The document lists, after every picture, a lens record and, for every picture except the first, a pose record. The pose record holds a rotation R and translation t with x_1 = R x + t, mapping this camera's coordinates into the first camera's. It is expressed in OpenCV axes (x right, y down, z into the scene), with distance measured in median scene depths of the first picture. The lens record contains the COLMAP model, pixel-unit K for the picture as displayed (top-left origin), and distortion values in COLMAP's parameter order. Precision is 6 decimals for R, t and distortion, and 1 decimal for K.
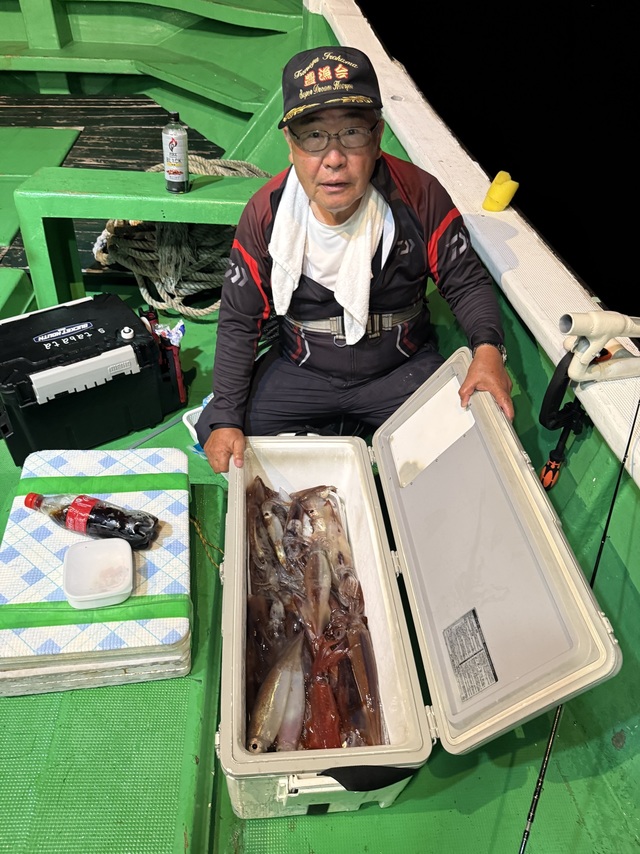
lens RADIAL K [[581.9, 0, 320.0], [0, 581.9, 427.0], [0, 0, 1]] dist [0.003061, -0.037145]
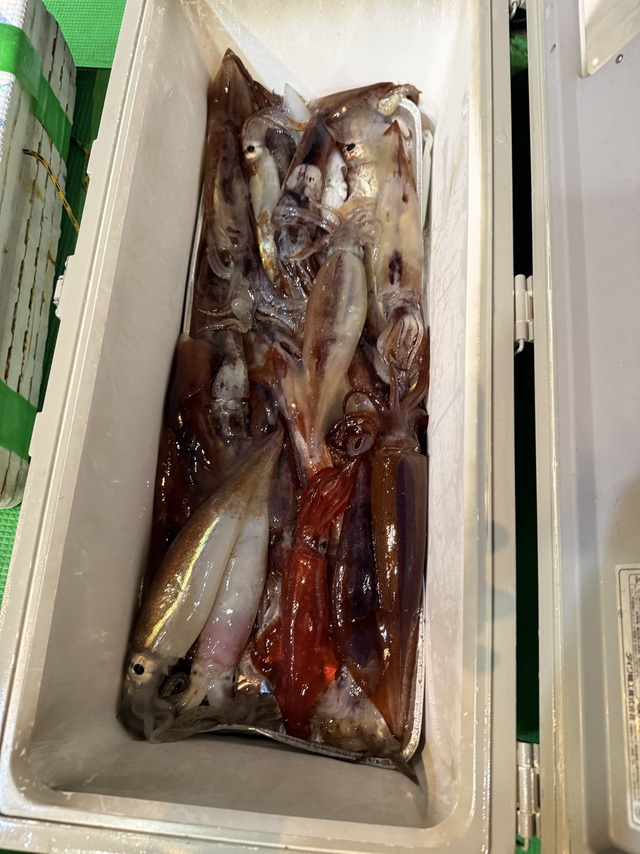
lens RADIAL K [[581.9, 0, 320.0], [0, 581.9, 427.0], [0, 0, 1]] dist [0.003061, -0.037145]
pose [[0.976511, 0.133120, -0.169427, 0.068719], [-0.015450, 0.827557, 0.561169, 0.079469], [0.214913, -0.545370, 0.810175, 0.561979]]
